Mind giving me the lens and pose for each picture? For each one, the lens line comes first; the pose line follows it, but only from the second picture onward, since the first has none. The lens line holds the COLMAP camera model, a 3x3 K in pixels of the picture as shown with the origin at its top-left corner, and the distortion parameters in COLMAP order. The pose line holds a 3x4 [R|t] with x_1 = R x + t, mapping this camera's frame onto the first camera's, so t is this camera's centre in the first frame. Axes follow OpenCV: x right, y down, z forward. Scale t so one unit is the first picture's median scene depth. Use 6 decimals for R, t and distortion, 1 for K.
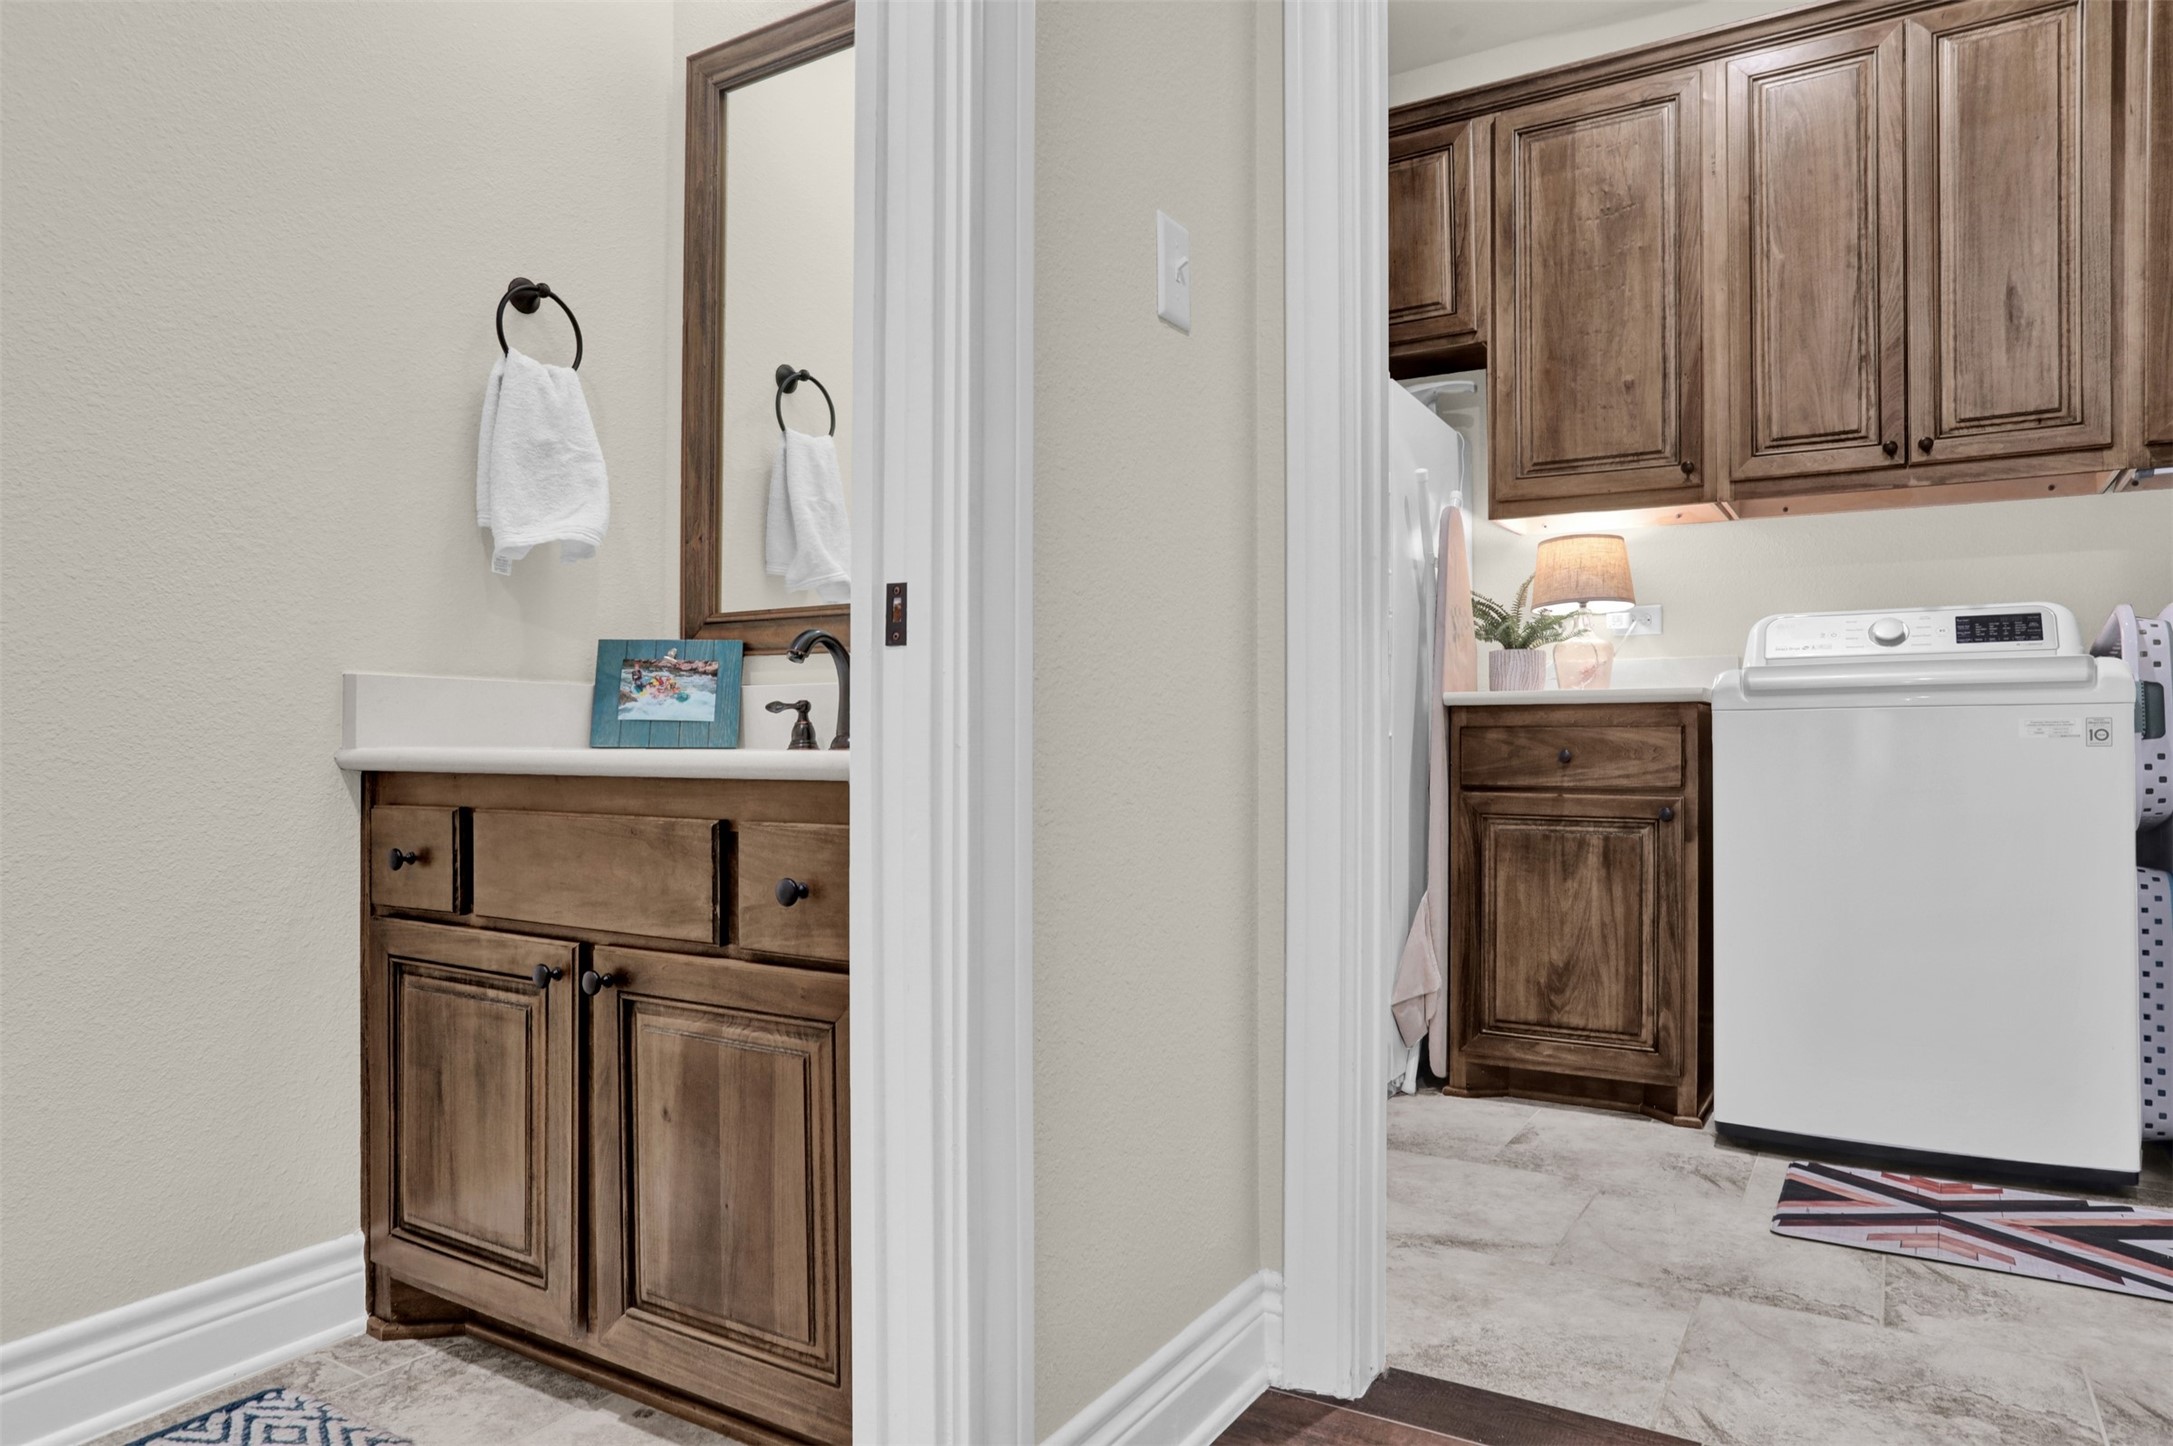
lens RADIAL K [[1323.2, 0, 1092.6], [0, 1323.2, 729.1], [0, 0, 1]] dist [-0.036333, 0.000038]
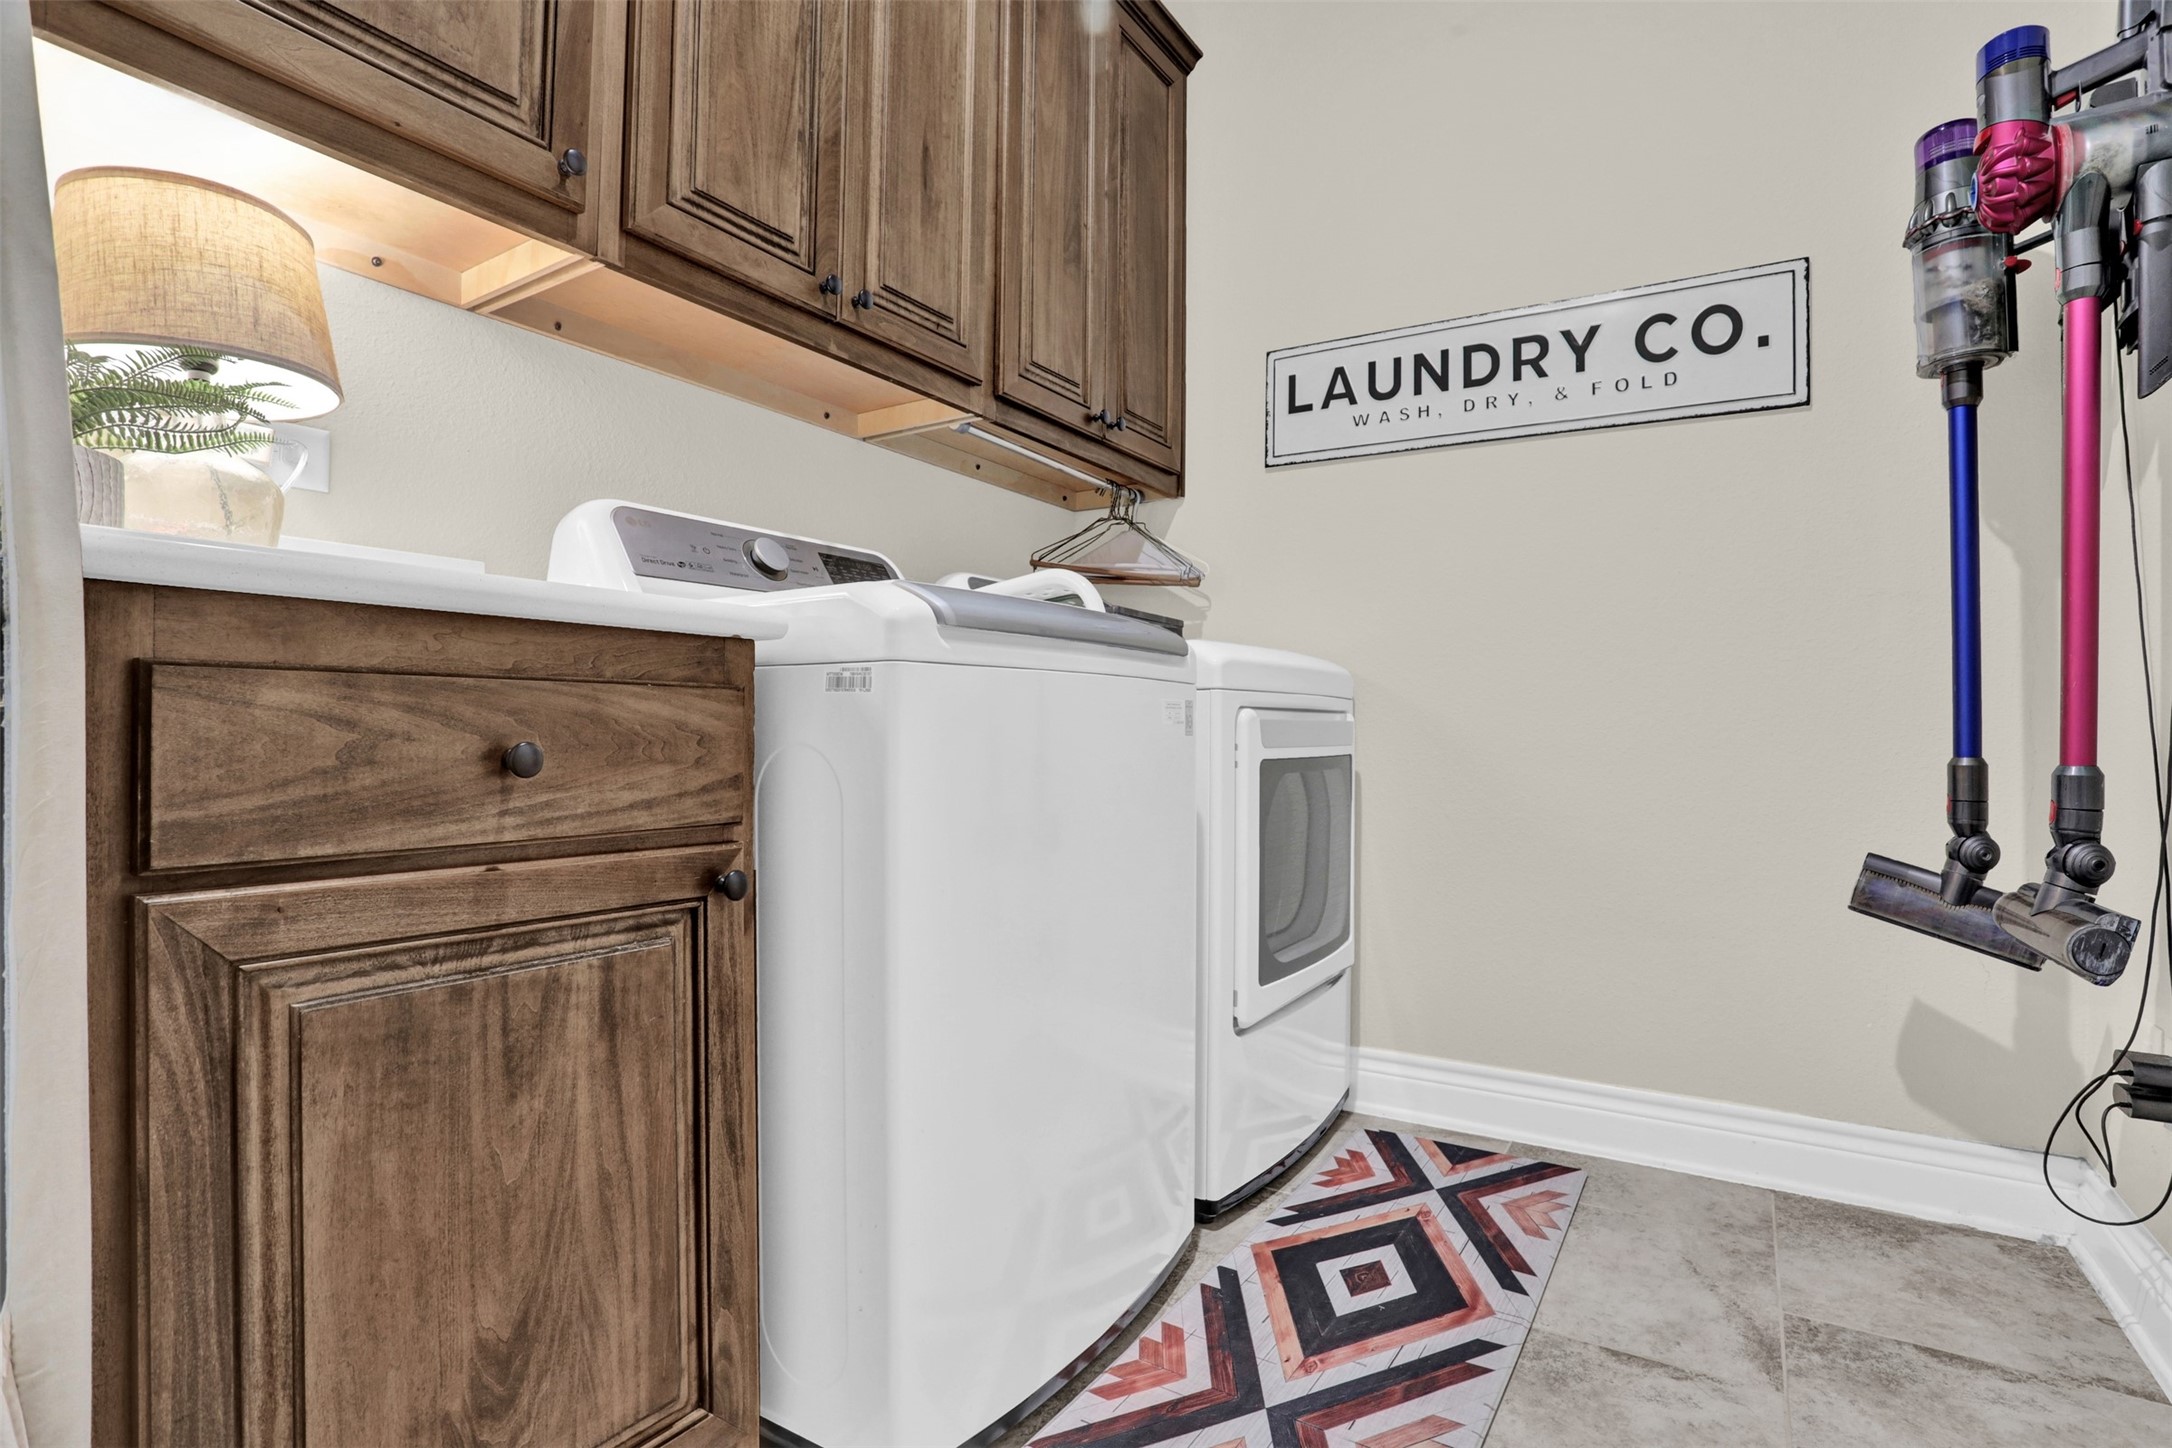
lens RADIAL K [[1085.4, 0, 1103.9], [0, 1085.4, 721.7], [0, 0, 1]] dist [-0.064414, 0.016680]
pose [[-0.003717, 0.009545, 0.999948, 0.064453], [-0.021420, 0.999724, -0.009623, 0.009573], [-0.999764, -0.021454, -0.003511, 0.841668]]
